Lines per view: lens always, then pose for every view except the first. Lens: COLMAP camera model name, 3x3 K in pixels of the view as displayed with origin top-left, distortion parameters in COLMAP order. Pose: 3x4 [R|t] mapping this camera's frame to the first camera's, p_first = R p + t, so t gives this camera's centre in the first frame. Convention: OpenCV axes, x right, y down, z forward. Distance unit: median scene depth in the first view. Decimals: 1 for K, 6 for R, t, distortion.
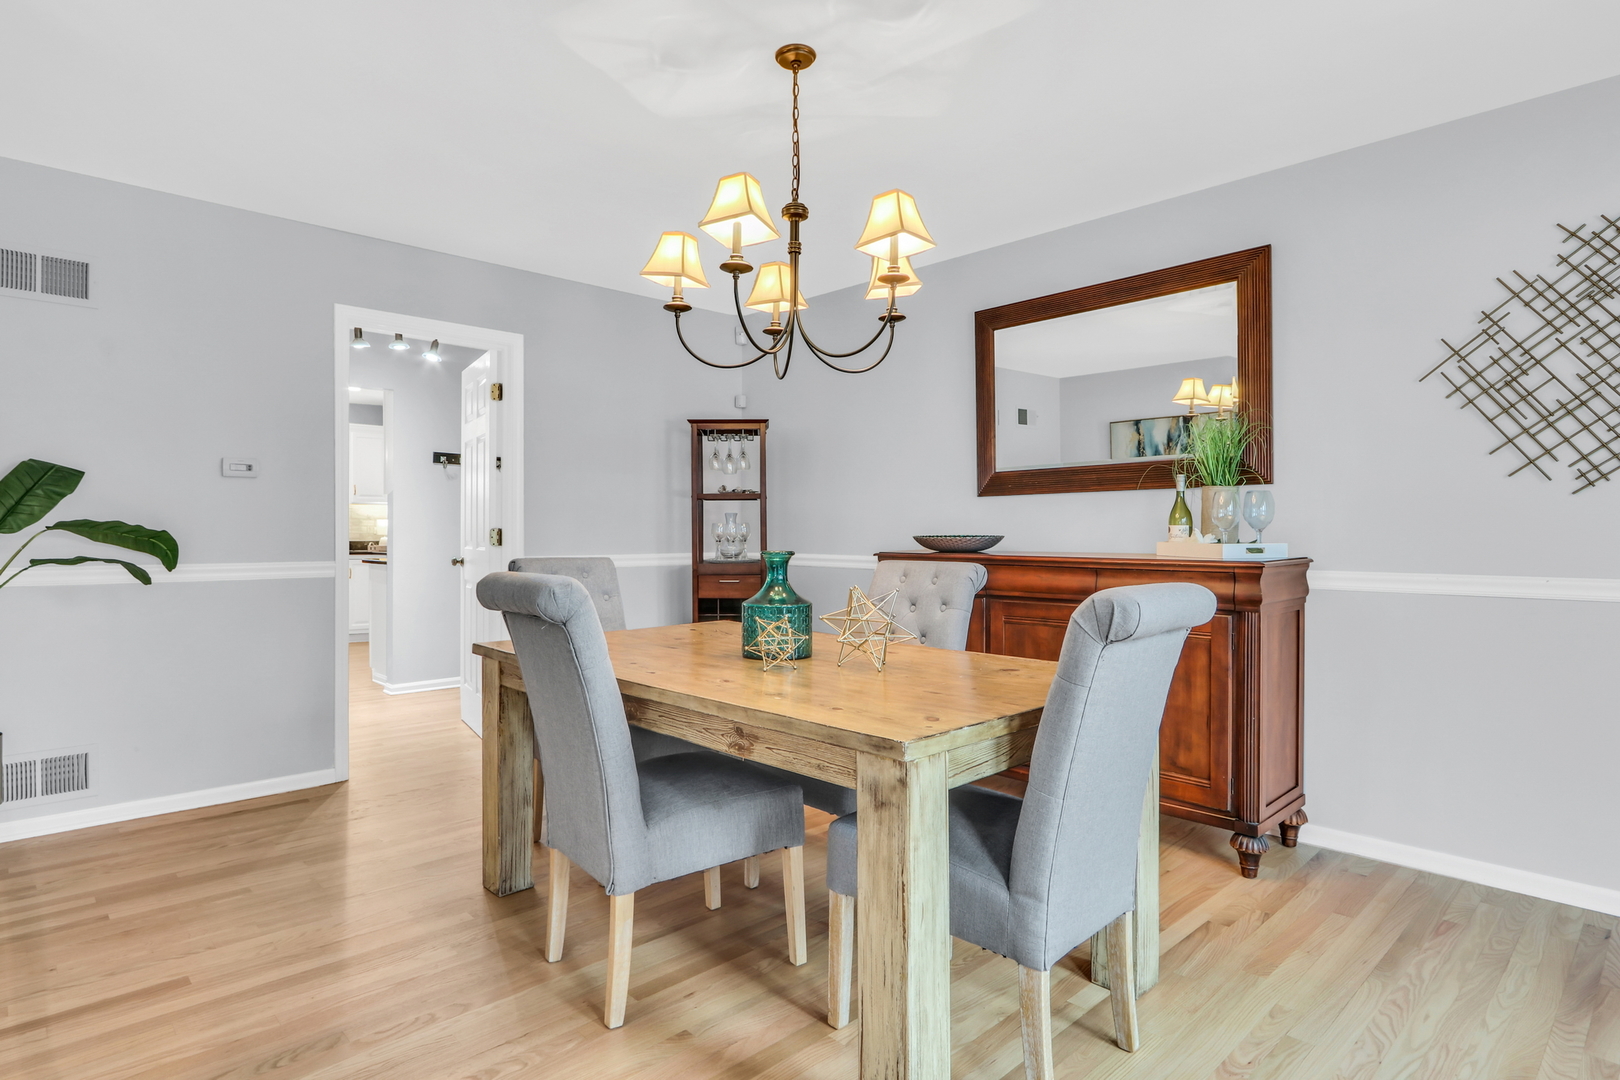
lens RADIAL K [[848.4, 0, 782.8], [0, 848.4, 547.4], [0, 0, 1]] dist [-0.005241, -0.000399]
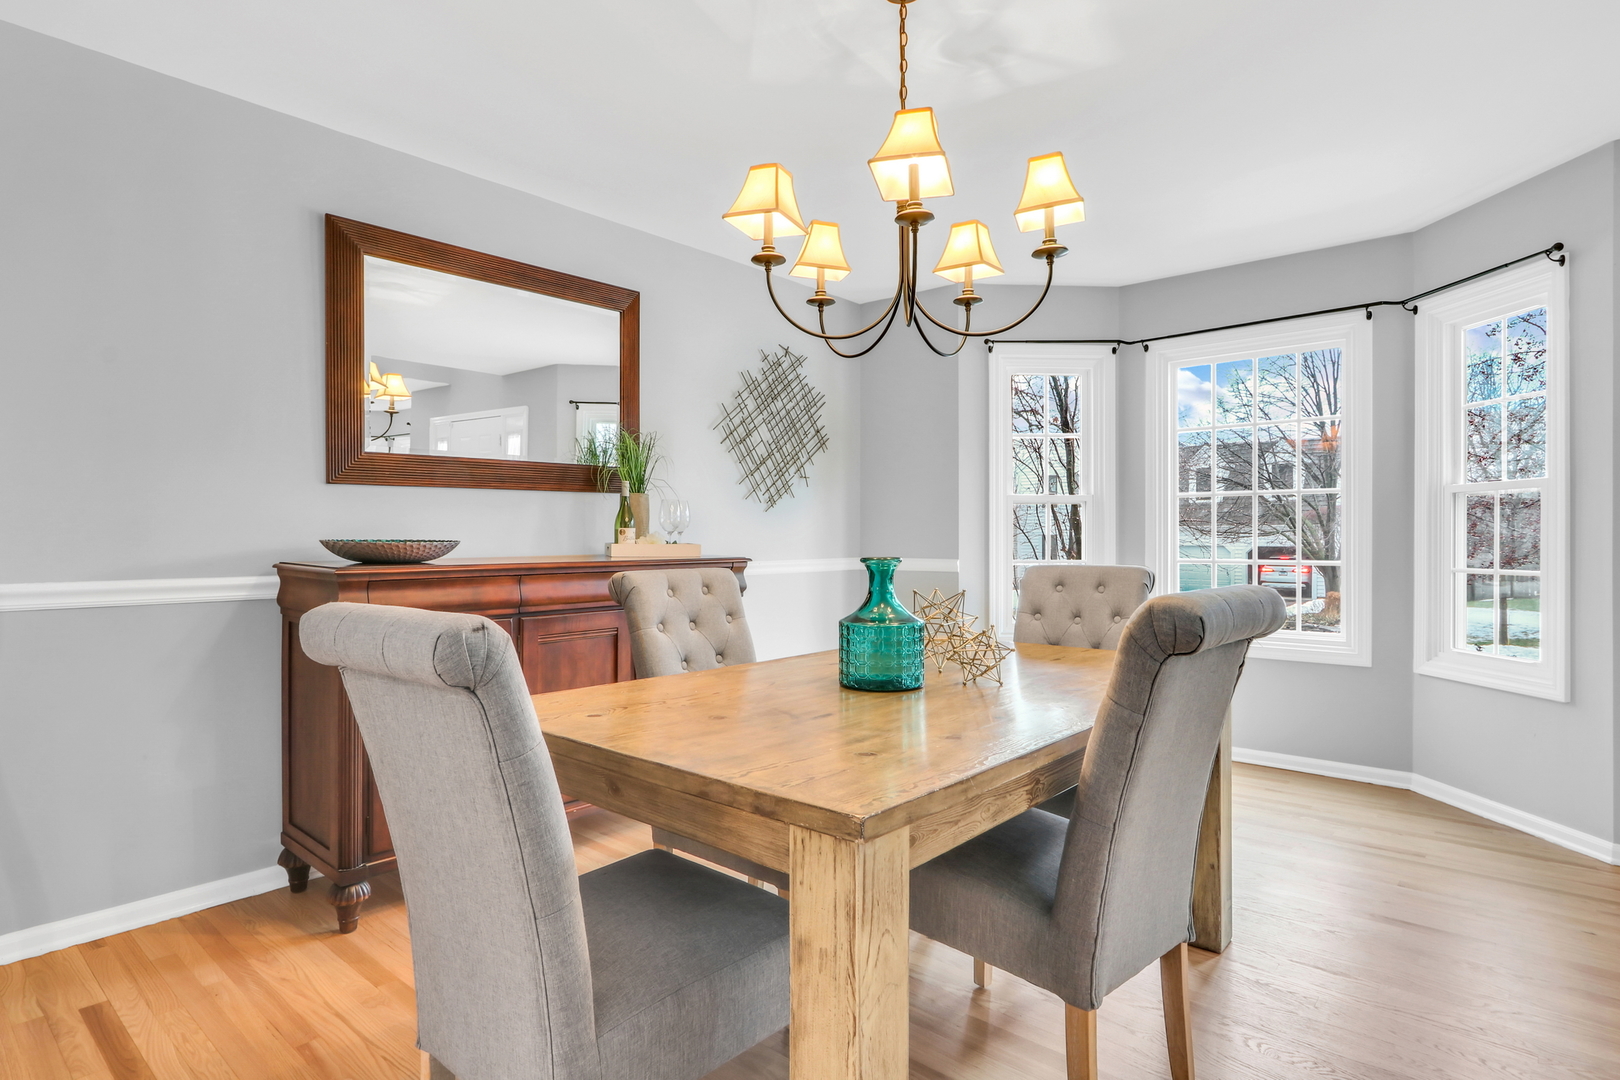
lens RADIAL K [[866.3, 0, 810.0], [0, 866.3, 540.0], [0, 0, 1]] dist [-0.021185, -0.000182]
pose [[-0.112568, -0.009938, 0.993594, -0.655779], [0.019637, 0.999732, 0.012224, -0.019641], [-0.993450, 0.020887, -0.112343, 0.897460]]
